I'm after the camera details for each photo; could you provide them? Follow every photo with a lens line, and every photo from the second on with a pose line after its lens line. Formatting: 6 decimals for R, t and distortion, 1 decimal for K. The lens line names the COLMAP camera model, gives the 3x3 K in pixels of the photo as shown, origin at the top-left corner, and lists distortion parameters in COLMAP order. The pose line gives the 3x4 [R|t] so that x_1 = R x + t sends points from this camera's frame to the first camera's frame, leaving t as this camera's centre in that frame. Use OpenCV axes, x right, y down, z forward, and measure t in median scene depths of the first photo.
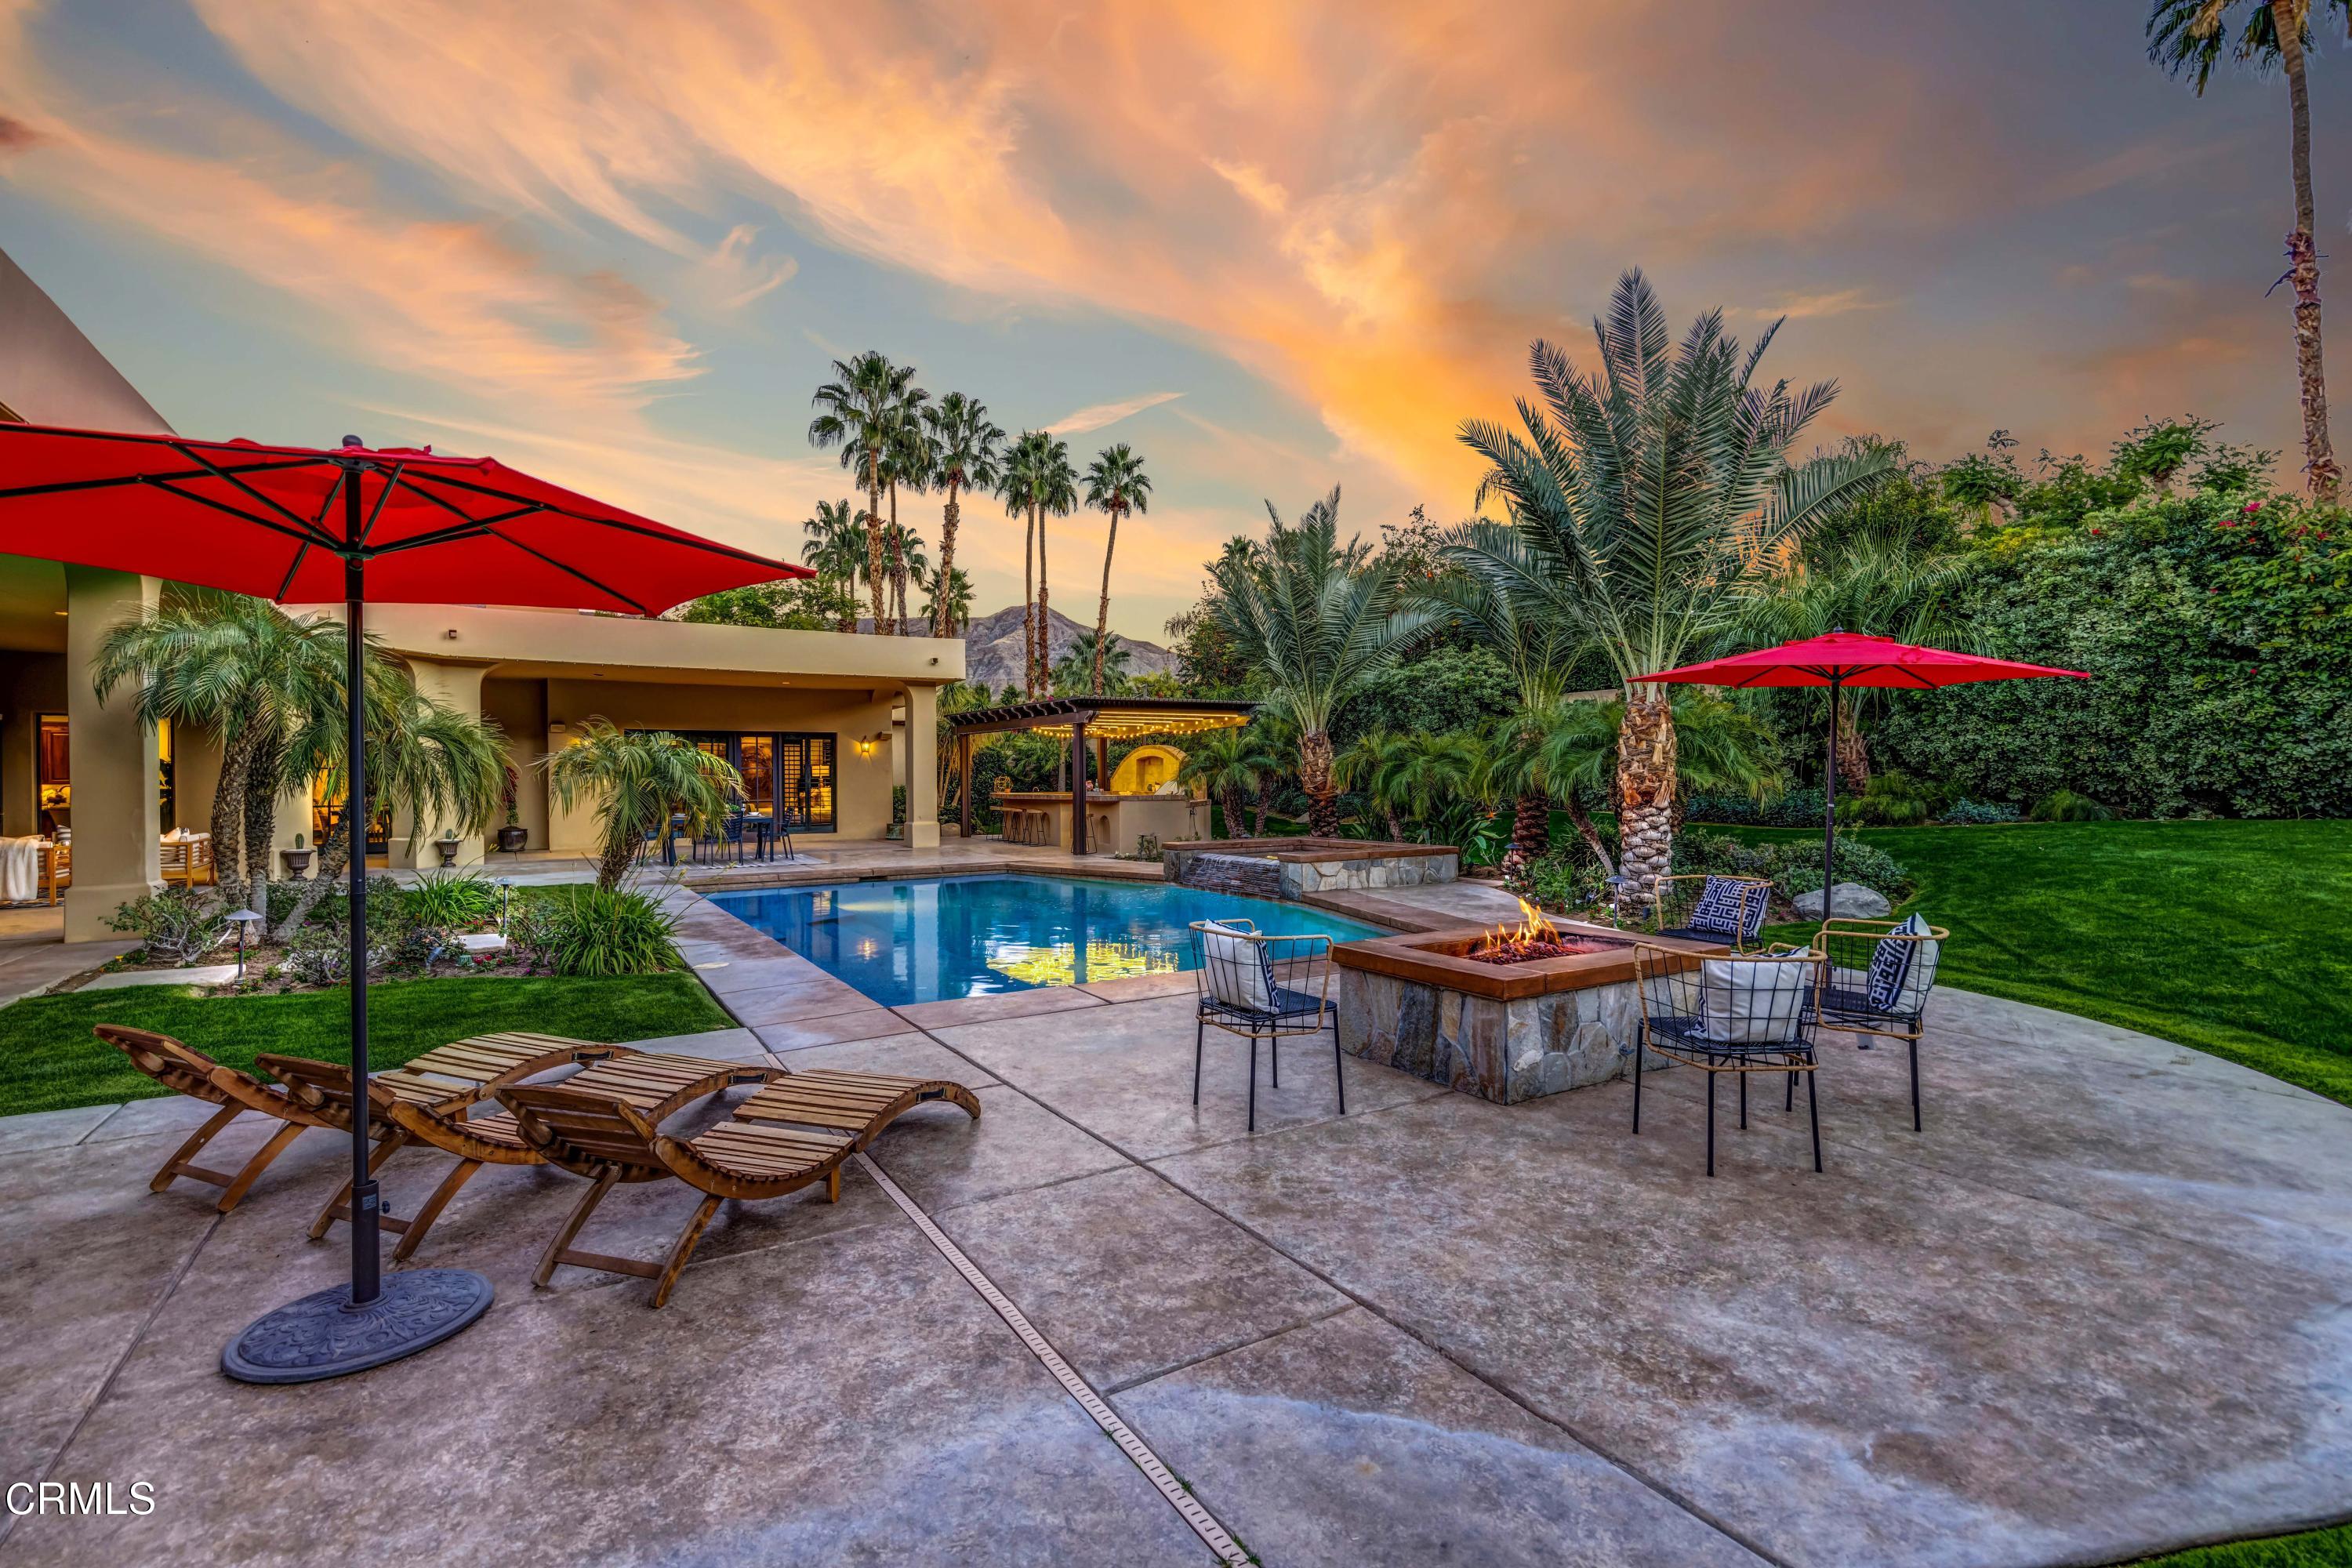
lens RADIAL K [[1056.1, 0, 1176.0], [0, 1056.1, 784.0], [0, 0, 1]] dist [0.010353, -0.000713]
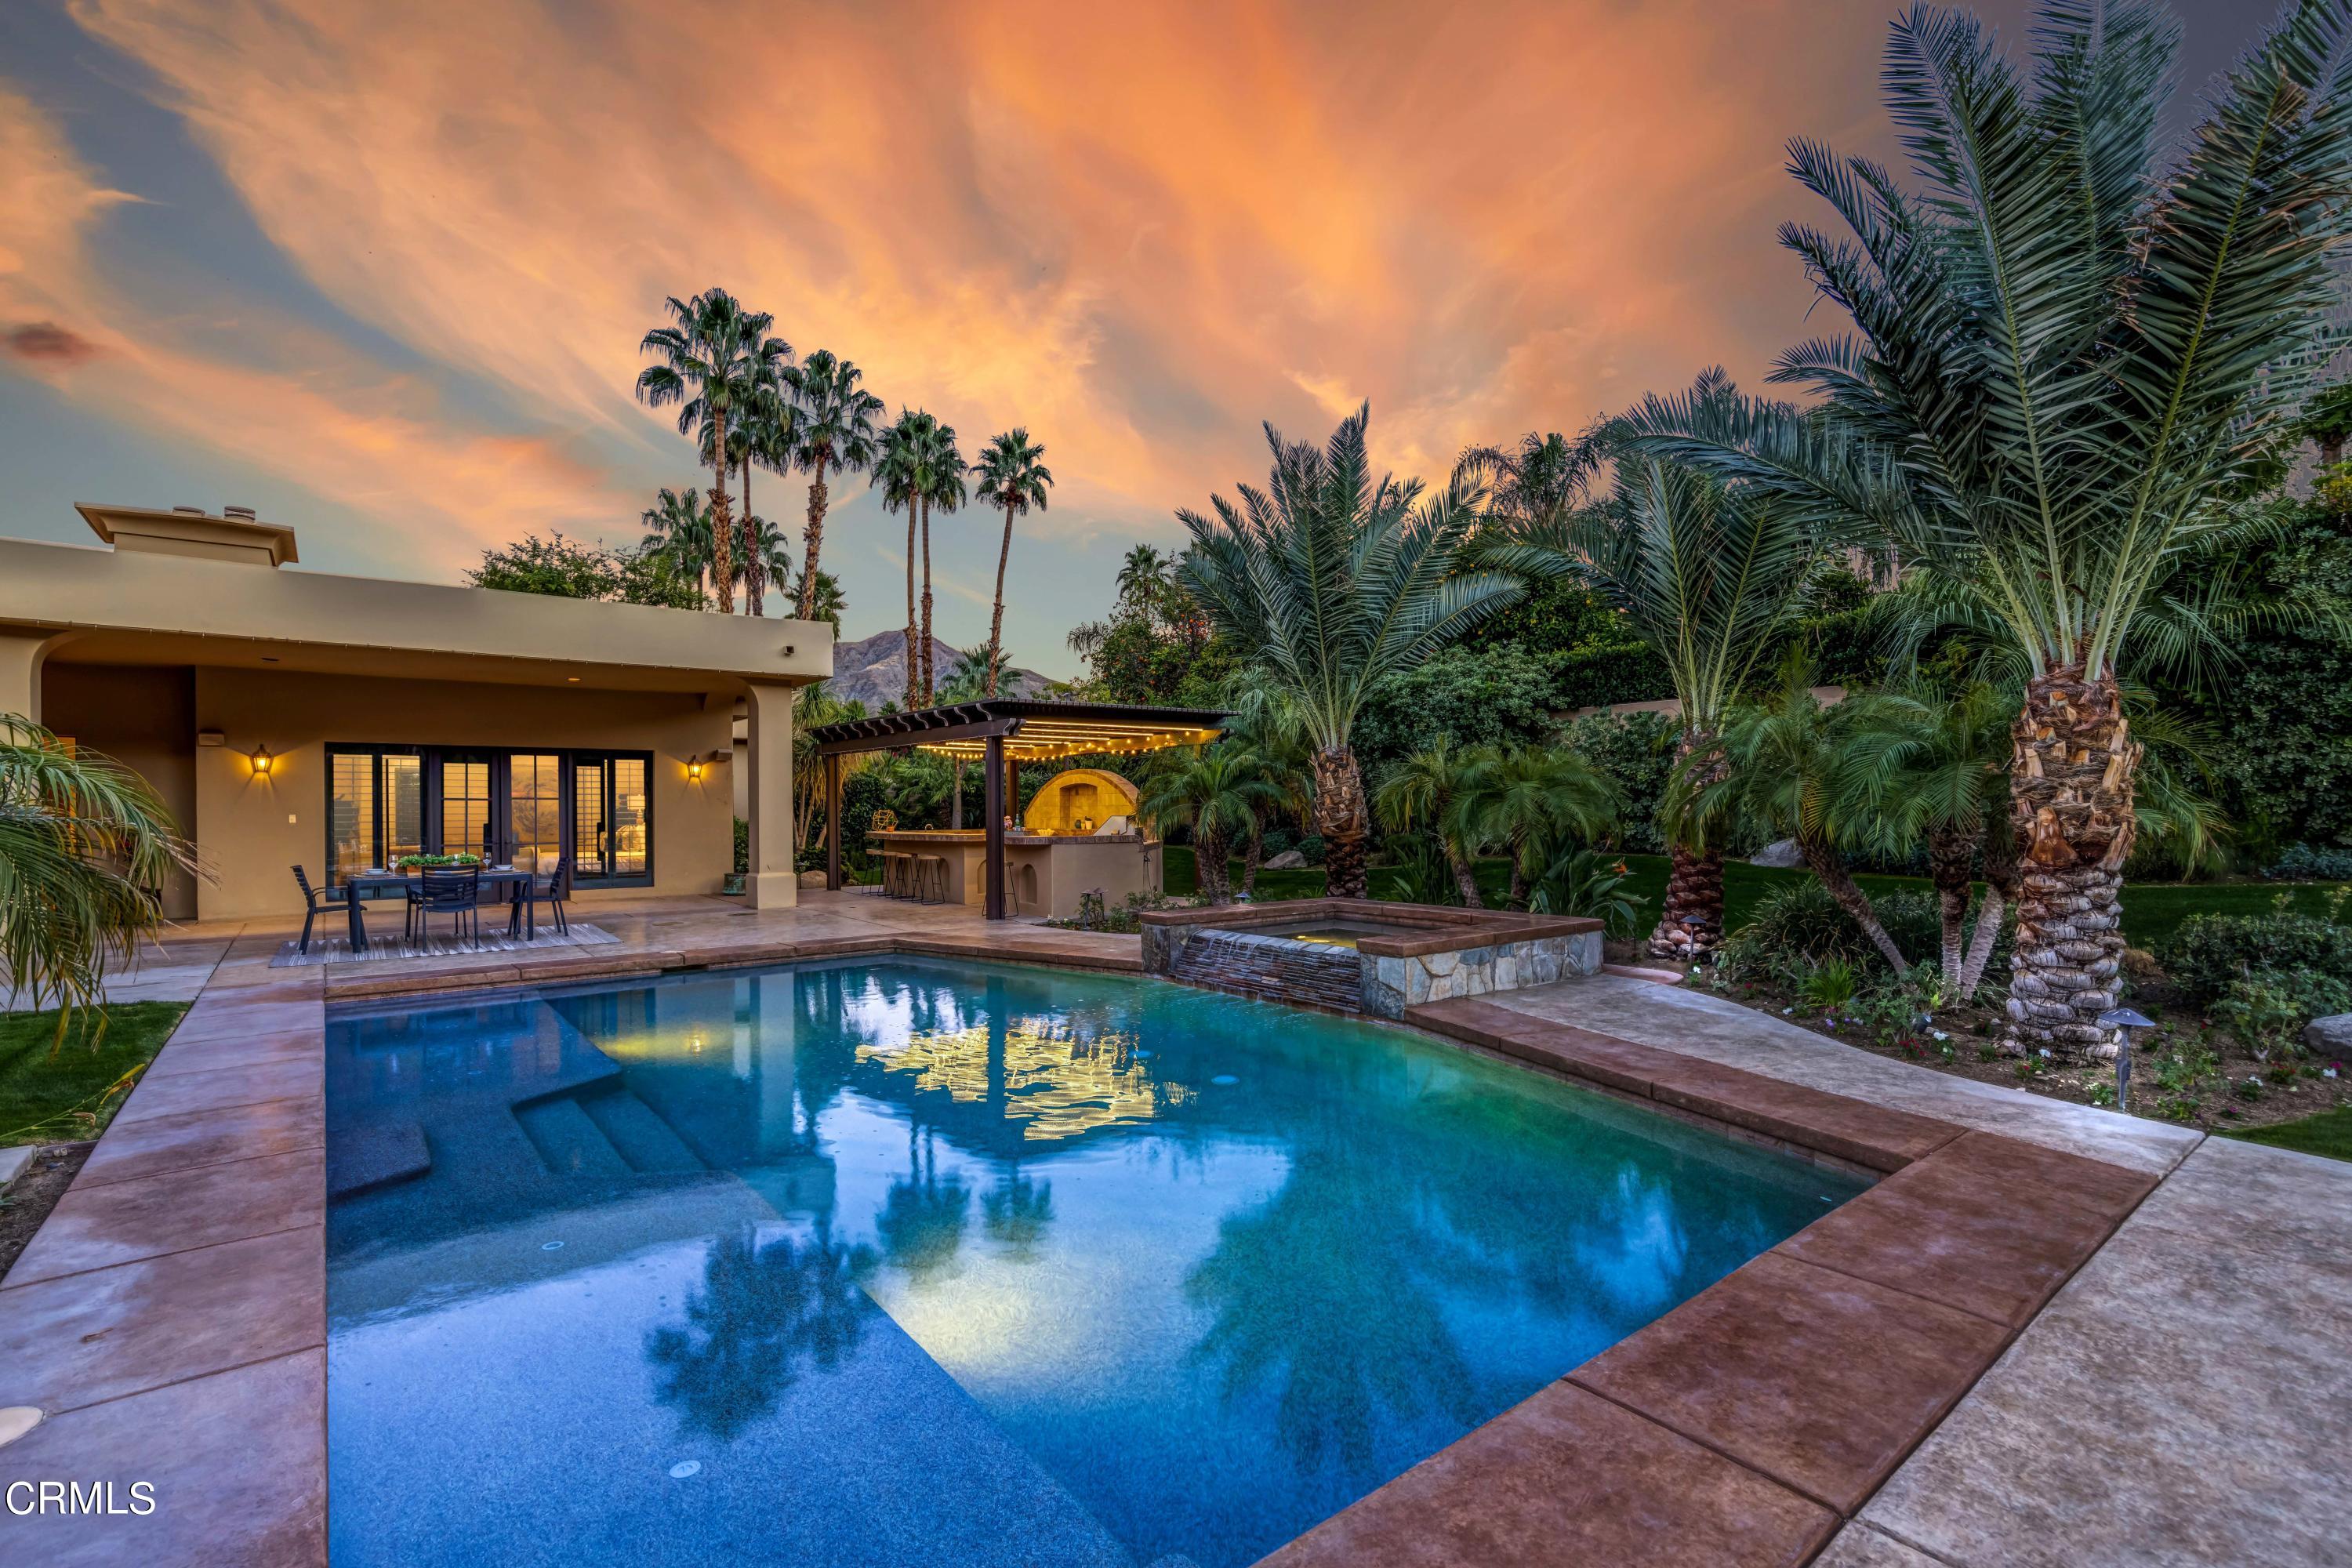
lens RADIAL K [[1057.8, 0, 1162.7], [0, 1057.8, 809.4], [0, 0, 1]] dist [0.013377, -0.000221]
pose [[0.994808, -0.000024, 0.101771, -0.040022], [0.000582, 0.999985, -0.005457, -0.003055], [-0.101770, 0.005488, 0.994793, 0.211372]]
